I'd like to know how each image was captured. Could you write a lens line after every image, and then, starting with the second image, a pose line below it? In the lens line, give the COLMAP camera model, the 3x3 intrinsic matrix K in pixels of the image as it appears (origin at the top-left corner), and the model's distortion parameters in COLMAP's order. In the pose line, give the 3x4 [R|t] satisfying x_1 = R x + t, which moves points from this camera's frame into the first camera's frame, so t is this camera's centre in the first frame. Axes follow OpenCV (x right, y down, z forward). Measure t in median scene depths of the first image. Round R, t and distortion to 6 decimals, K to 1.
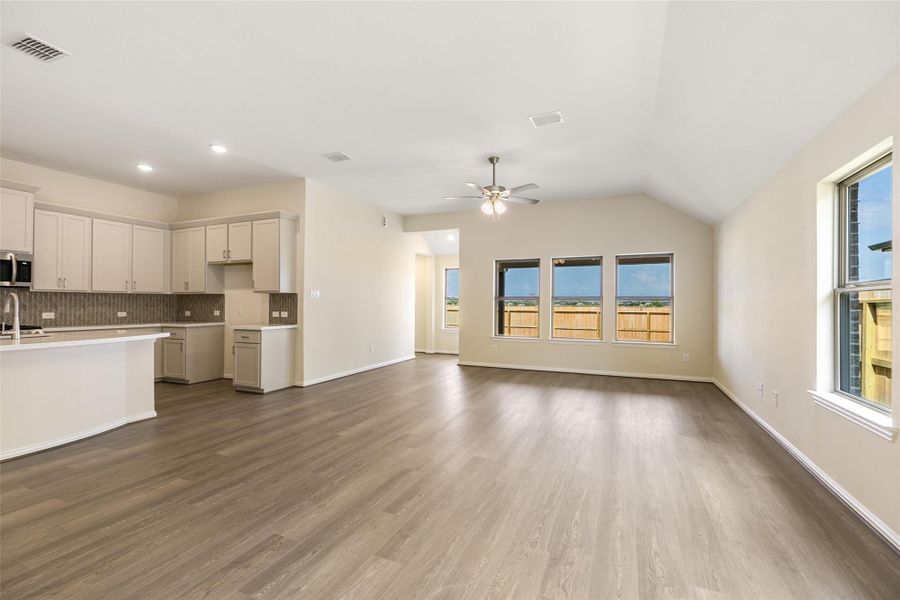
lens RADIAL K [[404.0, 0, 449.6], [0, 404.0, 300.4], [0, 0, 1]] dist [0.005231, -0.001286]
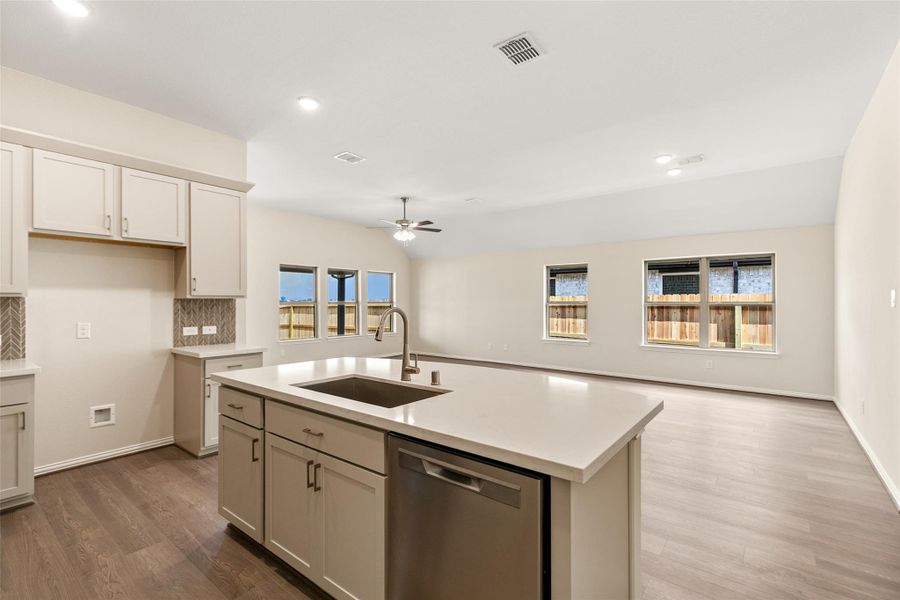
lens RADIAL K [[404.0, 0, 446.8], [0, 404.0, 302.9], [0, 0, 1]] dist [0.005231, -0.001286]
pose [[0.249352, -0.004504, 0.968402, -0.964046], [-0.007049, 0.999954, 0.006466, -0.017560], [-0.968387, -0.008439, 0.249309, 0.455491]]
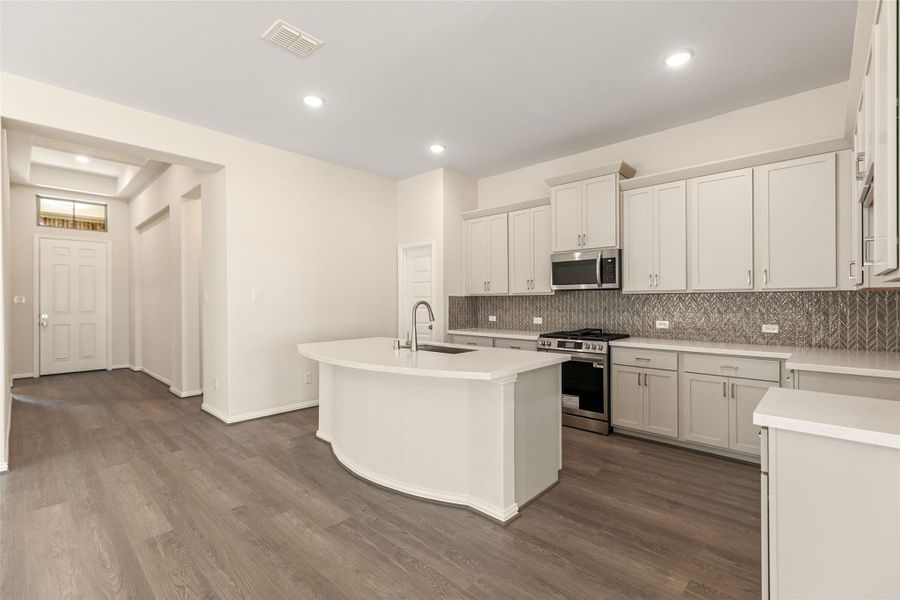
lens RADIAL K [[404.0, 0, 446.3], [0, 404.0, 297.6], [0, 0, 1]] dist [0.005231, -0.001286]
pose [[-0.332141, -0.006556, -0.943207, -0.129957], [0.011481, 0.999874, -0.010992, -0.008664], [0.943160, -0.014480, -0.332024, 0.799319]]
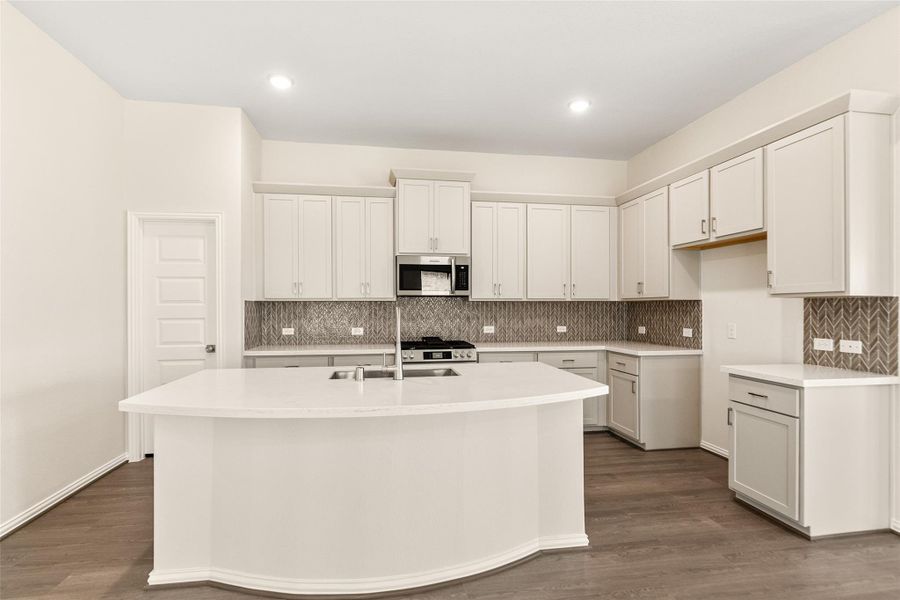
lens RADIAL K [[442.2, 0, 447.5], [0, 442.2, 304.7], [0, 0, 1]] dist [-0.001543, 0.000082]
pose [[0.550027, -0.005124, -0.835131, -0.255655], [0.008235, 0.999966, -0.000712, -0.012764], [0.835106, -0.006486, 0.550051, 0.395354]]
